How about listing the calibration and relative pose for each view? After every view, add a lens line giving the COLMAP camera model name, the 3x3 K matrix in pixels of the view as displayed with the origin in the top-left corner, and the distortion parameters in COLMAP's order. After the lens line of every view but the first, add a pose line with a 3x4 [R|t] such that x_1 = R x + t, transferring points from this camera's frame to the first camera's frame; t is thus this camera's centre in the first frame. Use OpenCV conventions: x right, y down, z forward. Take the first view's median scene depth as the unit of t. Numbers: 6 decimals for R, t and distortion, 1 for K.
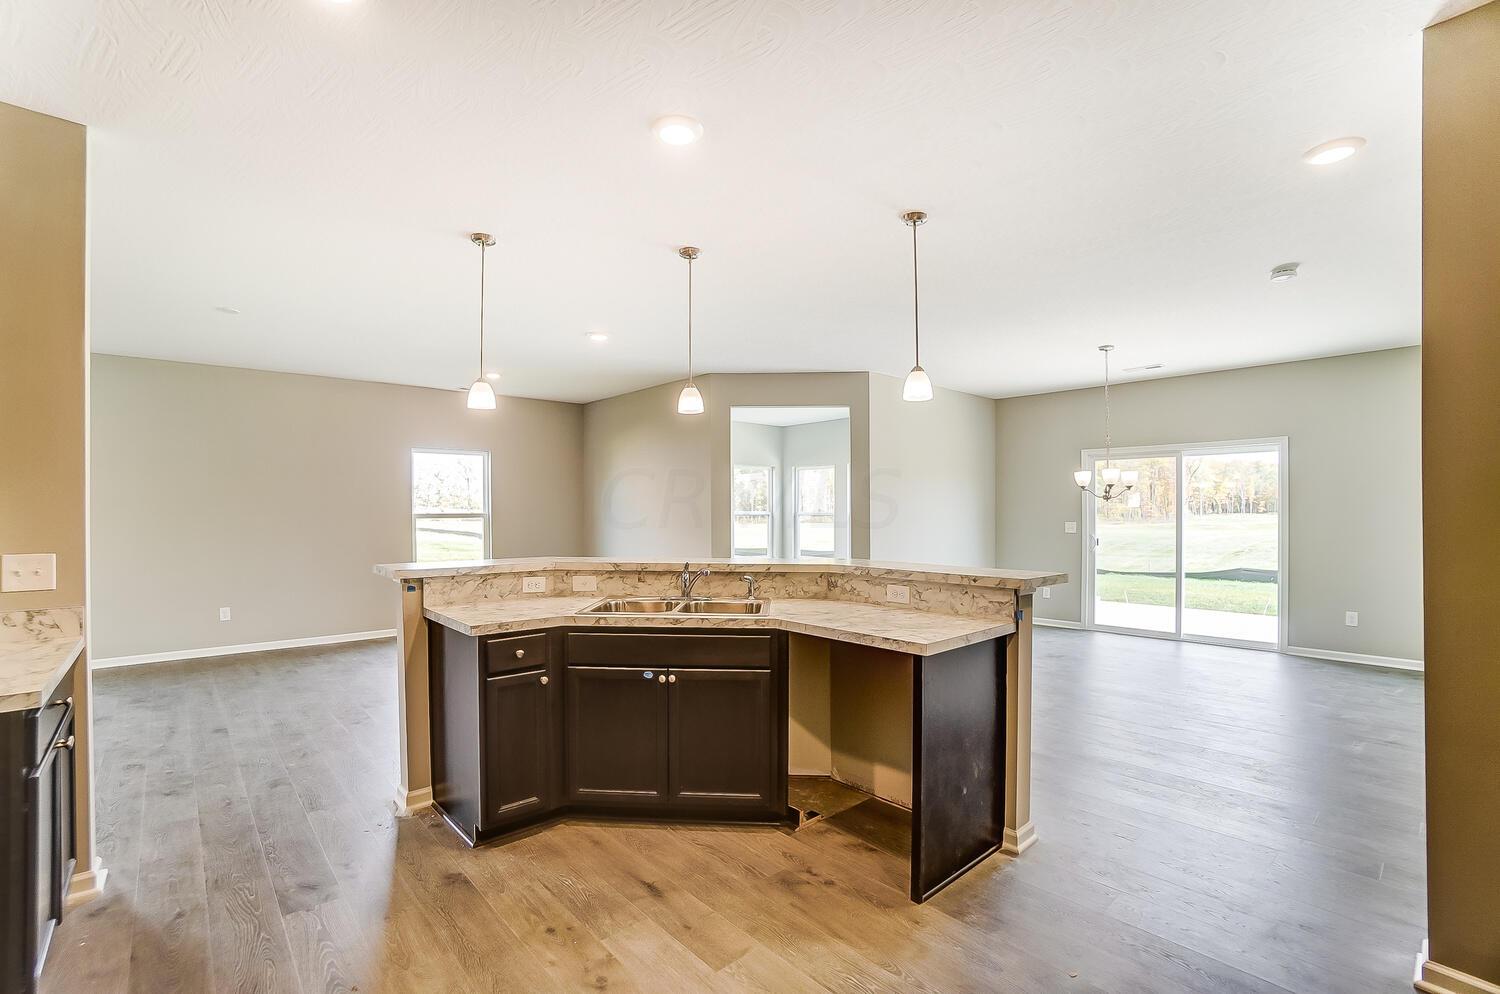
lens RADIAL K [[669.0, 0, 734.3], [0, 669.0, 509.7], [0, 0, 1]] dist [-0.063598, 0.023500]
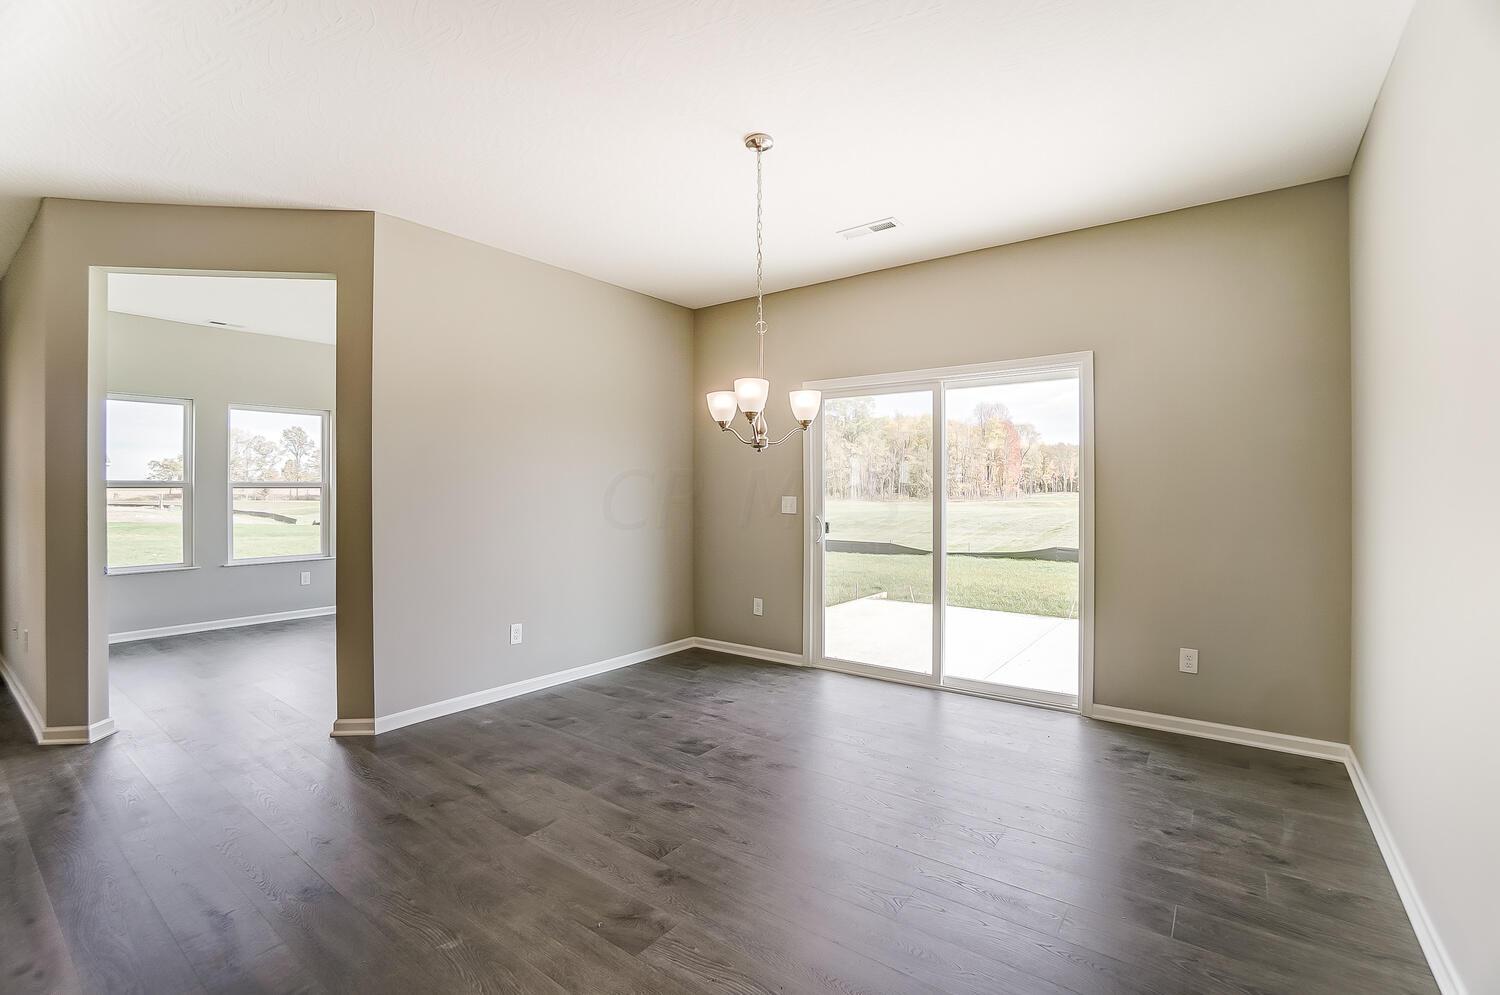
lens RADIAL K [[664.6, 0, 745.8], [0, 664.6, 489.6], [0, 0, 1]] dist [-0.030729, 0.000767]
pose [[0.977141, 0.001581, 0.212585, 0.336816], [-0.002067, 0.999996, 0.002067, 0.009896], [-0.212581, -0.002459, 0.977140, 0.386385]]
